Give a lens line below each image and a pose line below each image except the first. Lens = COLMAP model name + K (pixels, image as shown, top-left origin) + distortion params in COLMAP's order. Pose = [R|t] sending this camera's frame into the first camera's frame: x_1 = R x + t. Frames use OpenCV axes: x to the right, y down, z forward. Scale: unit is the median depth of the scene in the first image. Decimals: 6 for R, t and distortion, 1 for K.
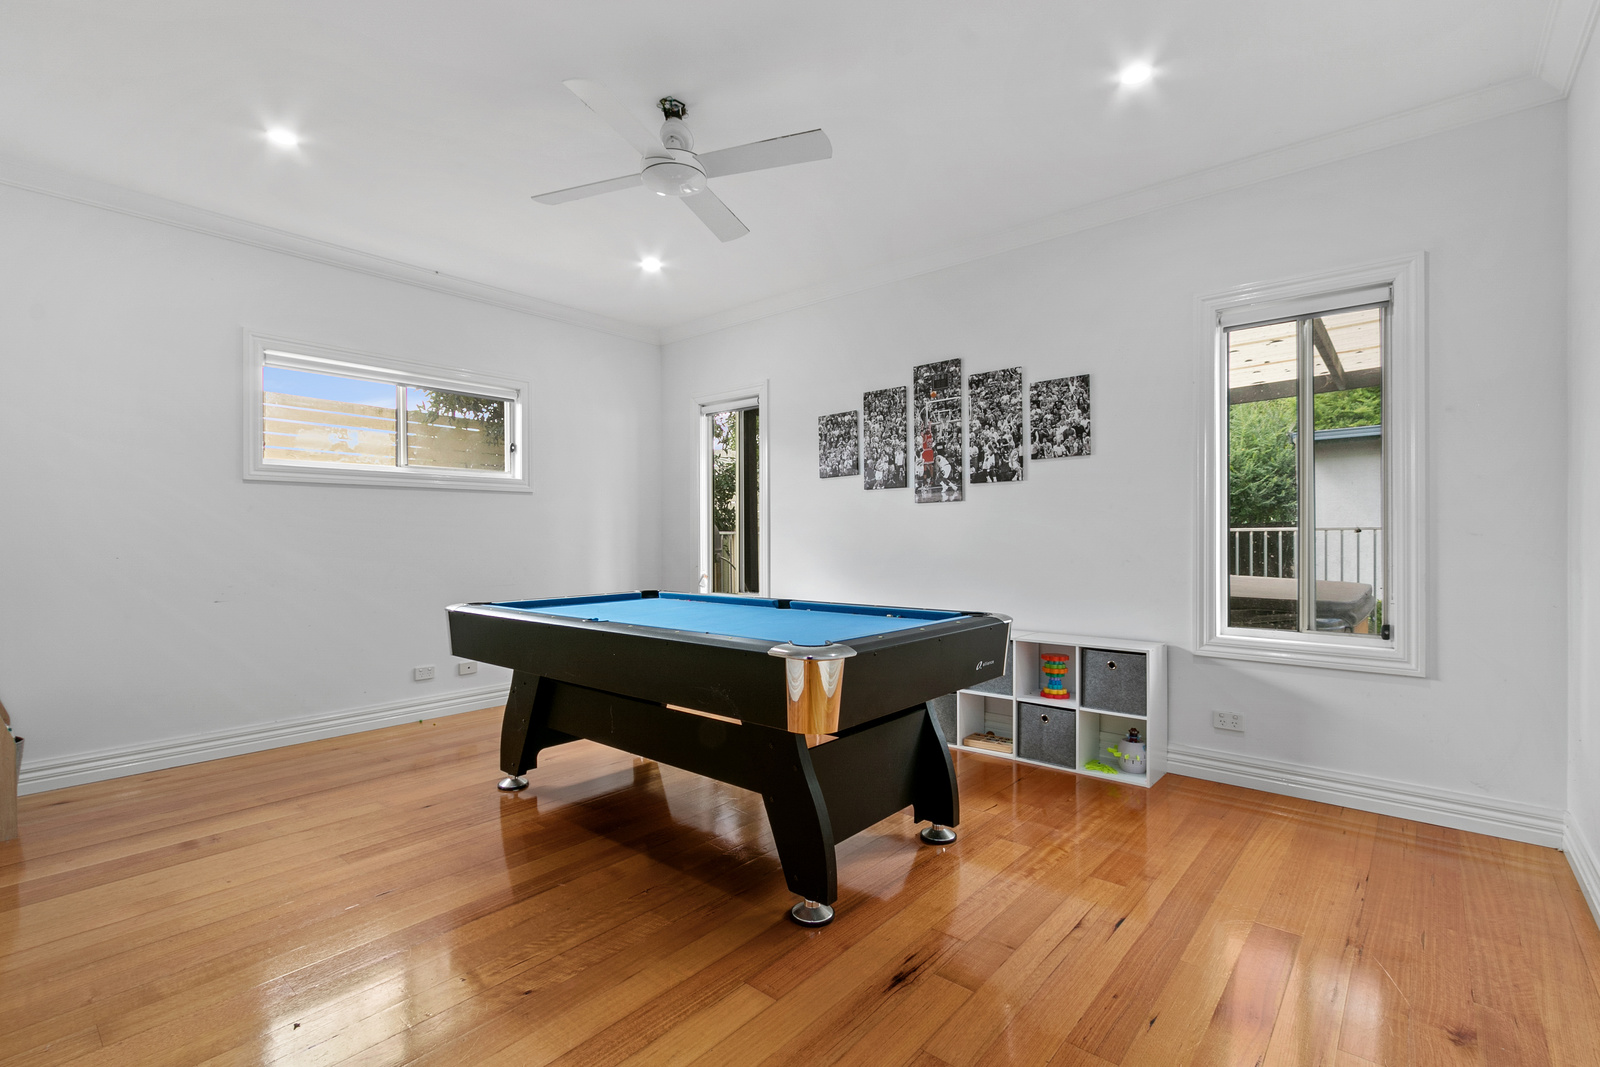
lens RADIAL K [[735.3, 0, 800.8], [0, 735.3, 536.3], [0, 0, 1]] dist [0.022070, 0.000733]
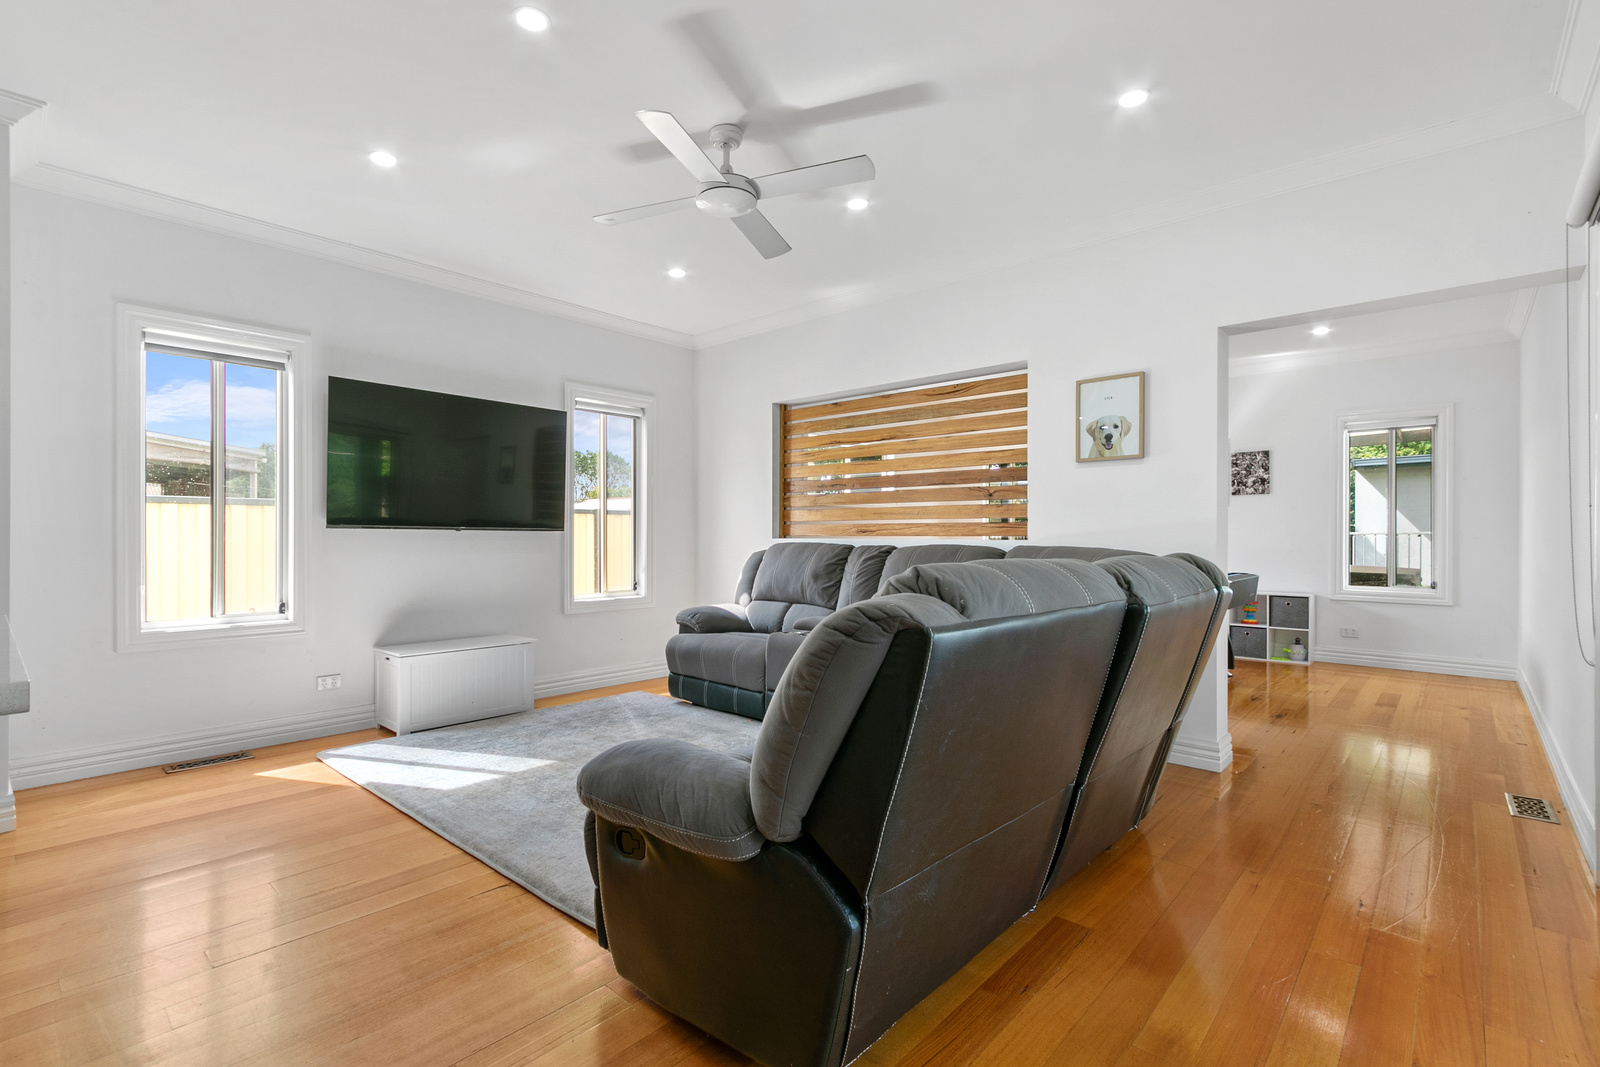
lens RADIAL K [[735.3, 0, 799.6], [0, 735.3, 536.4], [0, 0, 1]] dist [0.022070, 0.000733]
pose [[0.999561, 0.013243, 0.026499, -0.841552], [-0.013341, 0.999905, 0.003539, 0.005996], [-0.026450, -0.003891, 0.999643, -0.839652]]
